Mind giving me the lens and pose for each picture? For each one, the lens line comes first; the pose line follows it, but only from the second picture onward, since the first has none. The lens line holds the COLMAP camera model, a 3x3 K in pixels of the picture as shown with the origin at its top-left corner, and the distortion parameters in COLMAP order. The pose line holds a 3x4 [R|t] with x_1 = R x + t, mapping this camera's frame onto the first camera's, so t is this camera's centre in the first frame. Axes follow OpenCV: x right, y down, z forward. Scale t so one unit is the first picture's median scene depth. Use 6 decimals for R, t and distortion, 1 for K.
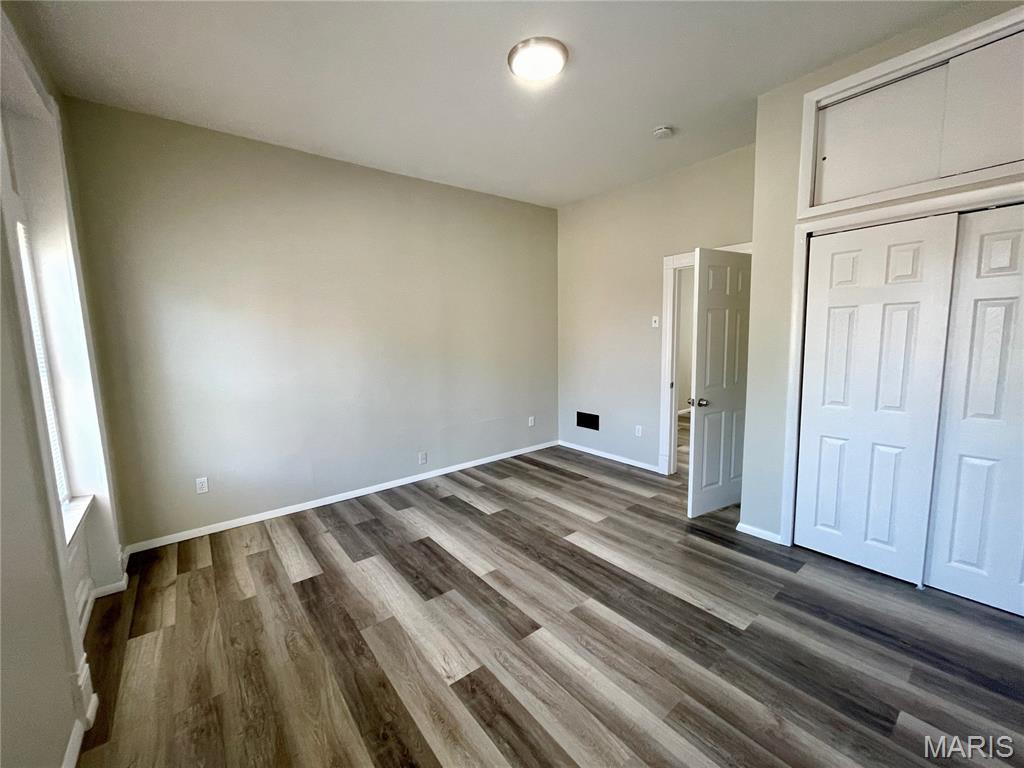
lens RADIAL K [[414.1, 0, 518.1], [0, 414.1, 394.7], [0, 0, 1]] dist [-0.001276, 0.000997]
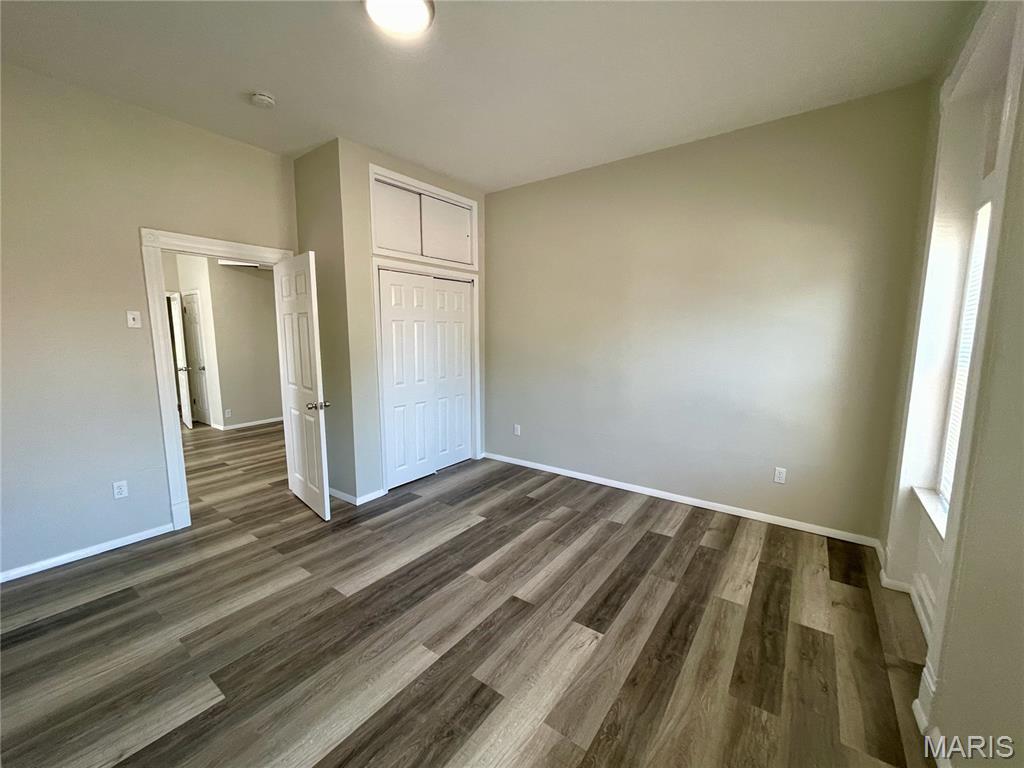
lens RADIAL K [[414.1, 0, 505.2], [0, 414.1, 383.3], [0, 0, 1]] dist [-0.001276, 0.000997]
pose [[-0.247255, -0.098900, 0.963890, -0.837875], [0.143999, 0.979980, 0.137489, -0.138121], [-0.958191, 0.172794, -0.228063, 1.027010]]
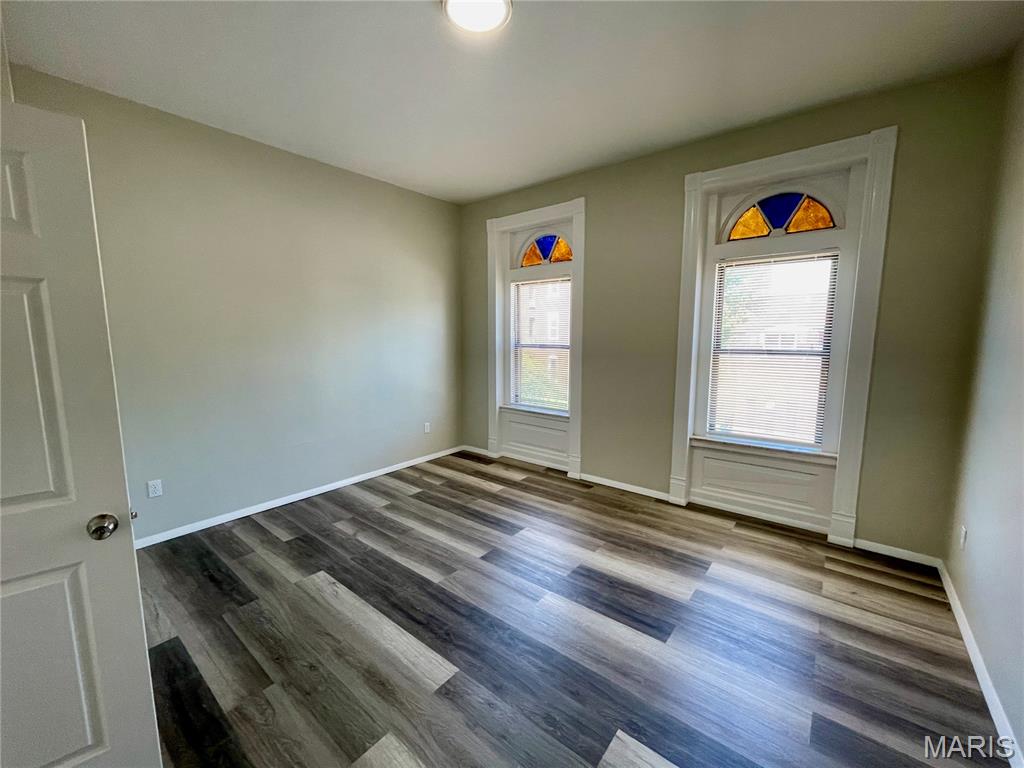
lens RADIAL K [[414.1, 0, 506.9], [0, 414.1, 379.8], [0, 0, 1]] dist [-0.001276, 0.000997]
pose [[-0.980916, 0.044409, -0.189292, 0.170299], [-0.005851, 0.966383, 0.257038, -0.286533], [0.194344, 0.253241, -0.947681, 1.854388]]
